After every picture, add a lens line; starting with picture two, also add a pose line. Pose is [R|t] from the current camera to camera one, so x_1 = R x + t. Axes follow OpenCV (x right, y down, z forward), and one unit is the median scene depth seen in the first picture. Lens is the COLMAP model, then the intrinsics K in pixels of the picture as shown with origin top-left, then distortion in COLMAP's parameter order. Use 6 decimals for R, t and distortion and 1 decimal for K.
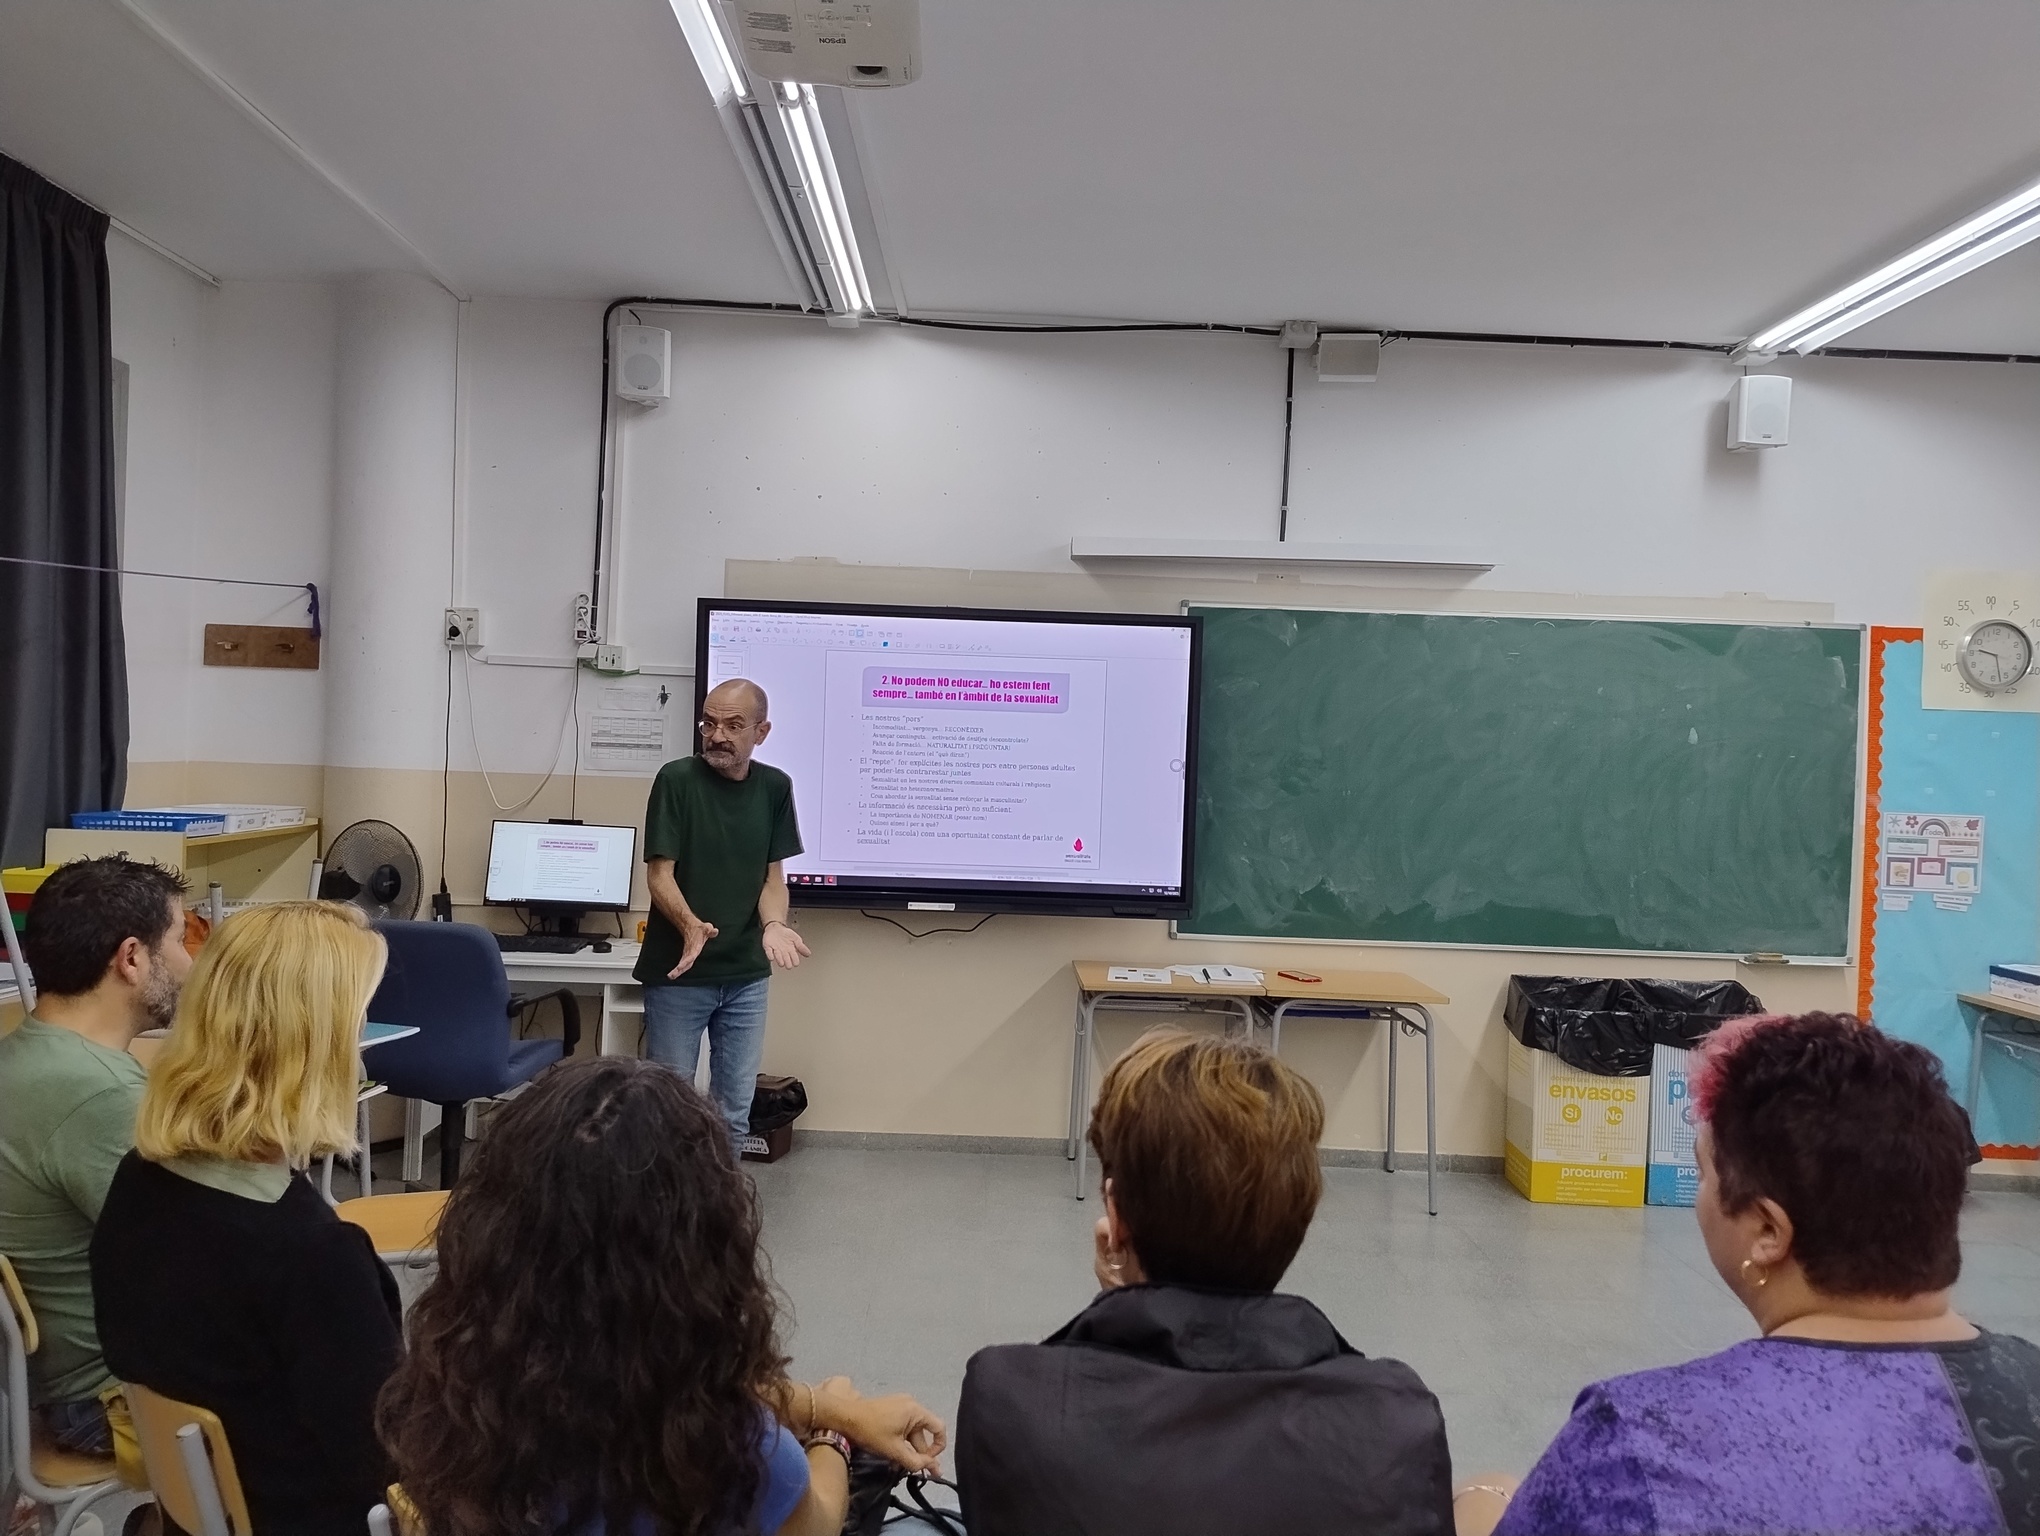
lens RADIAL K [[1409.3, 0, 1017.7], [0, 1409.3, 716.0], [0, 0, 1]] dist [0.079642, -0.096473]
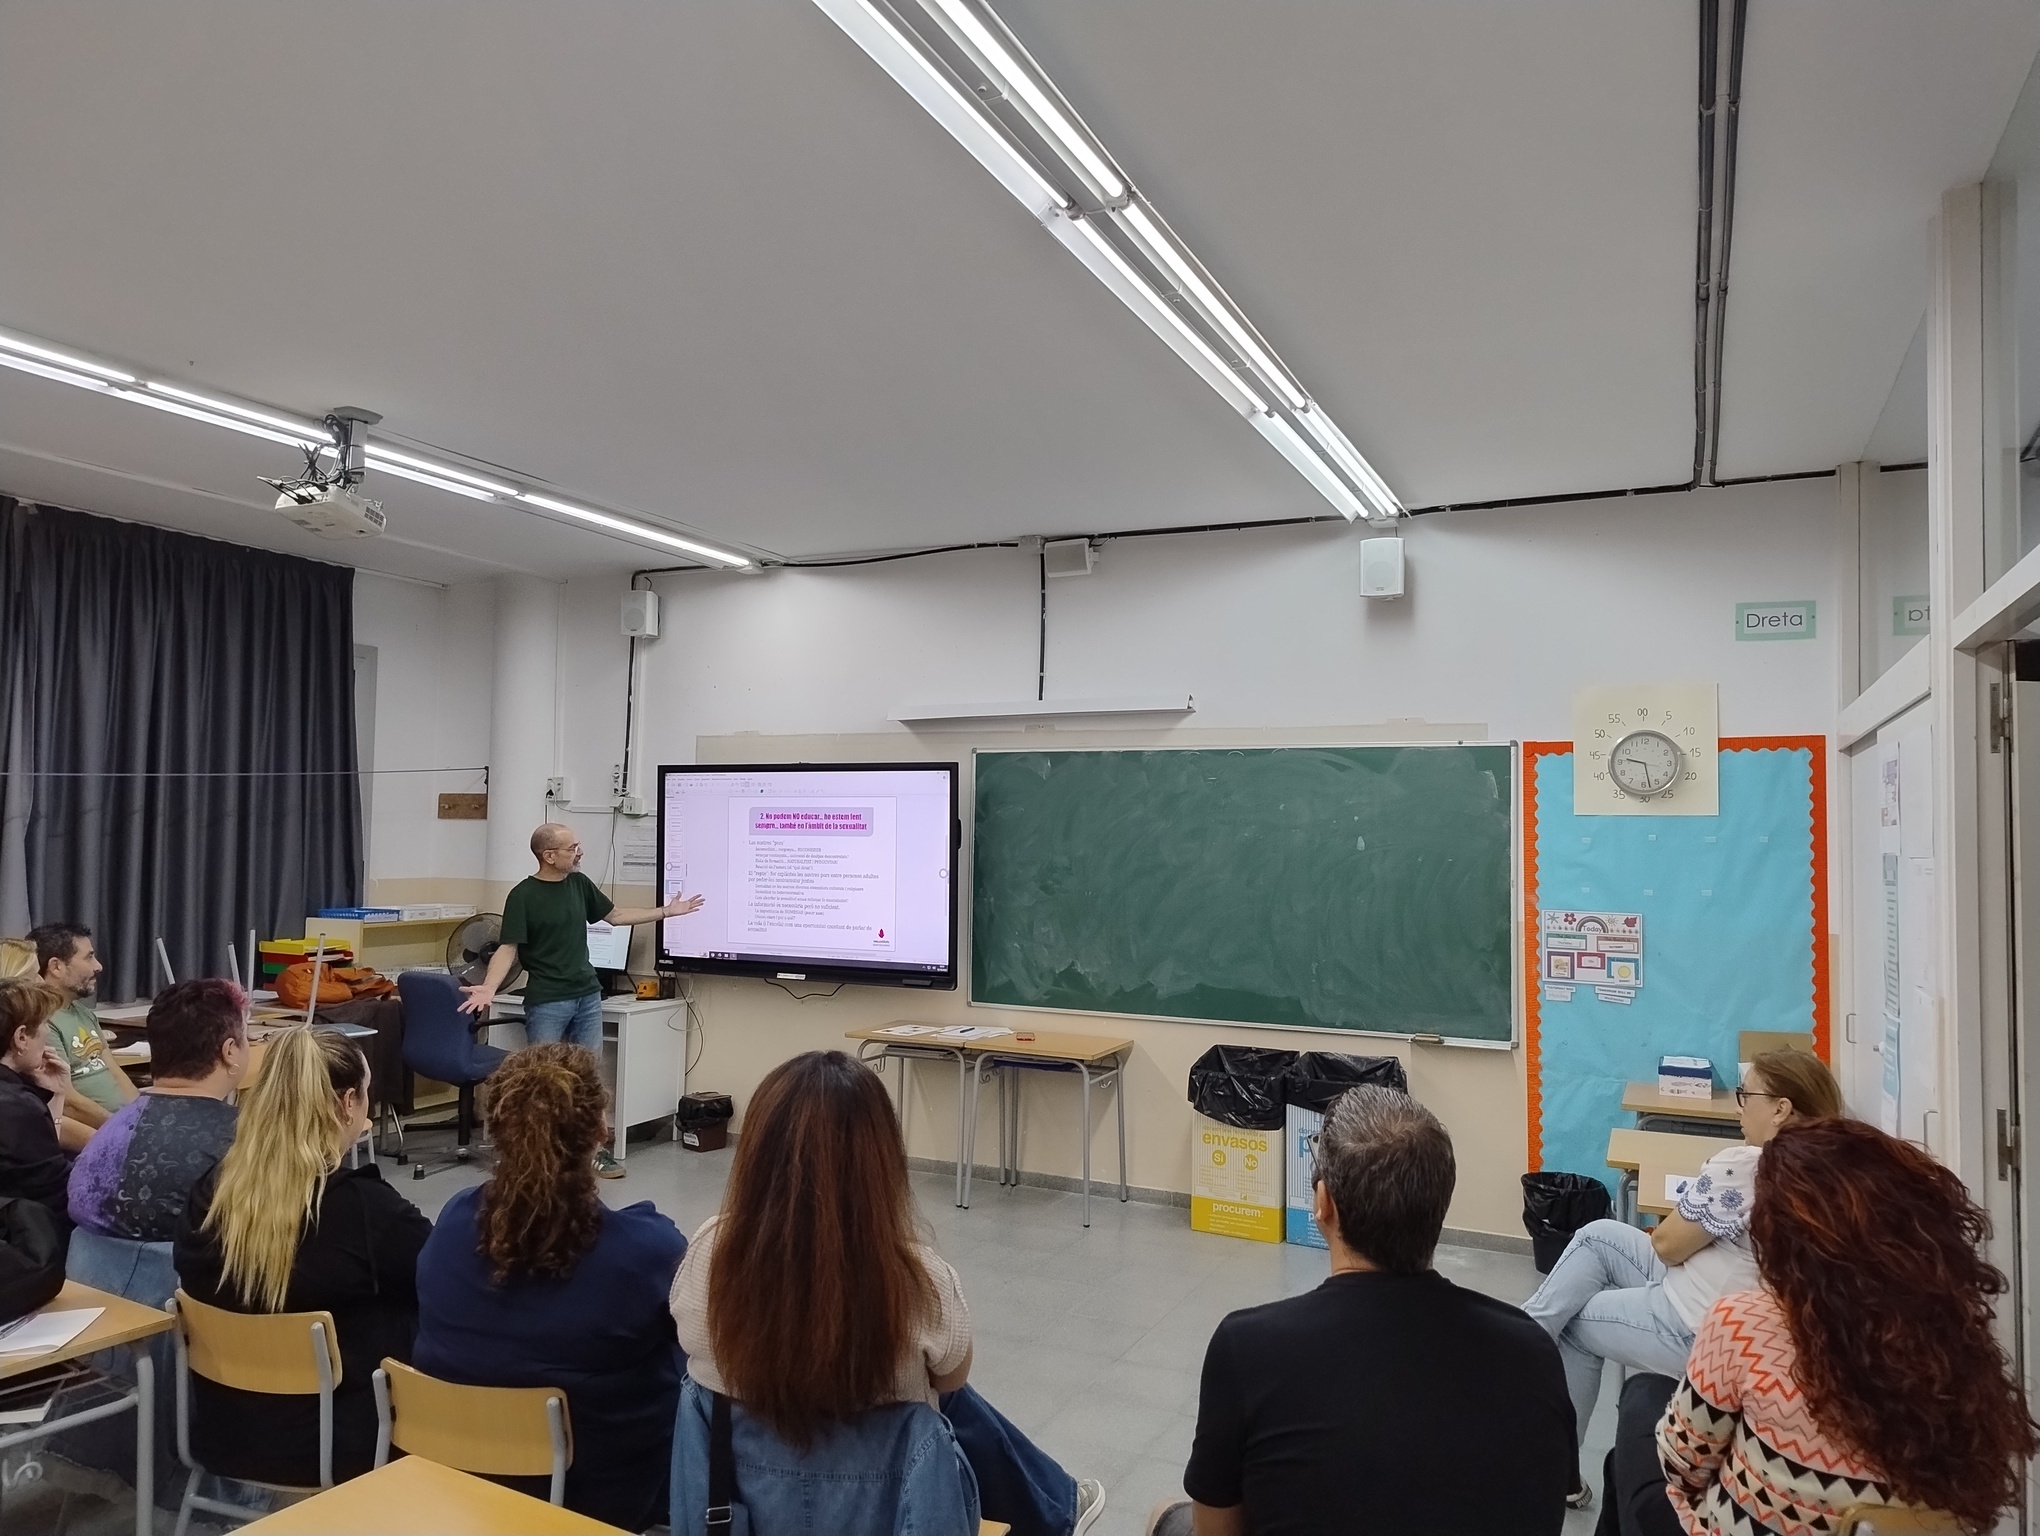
lens RADIAL K [[1409.3, 0, 1017.7], [0, 1409.3, 716.0], [0, 0, 1]] dist [0.079642, -0.096473]
pose [[0.895085, -0.059387, -0.441924, 0.744412], [0.026019, 0.996359, -0.081195, -0.003185], [0.445137, 0.061178, 0.893370, -0.170757]]
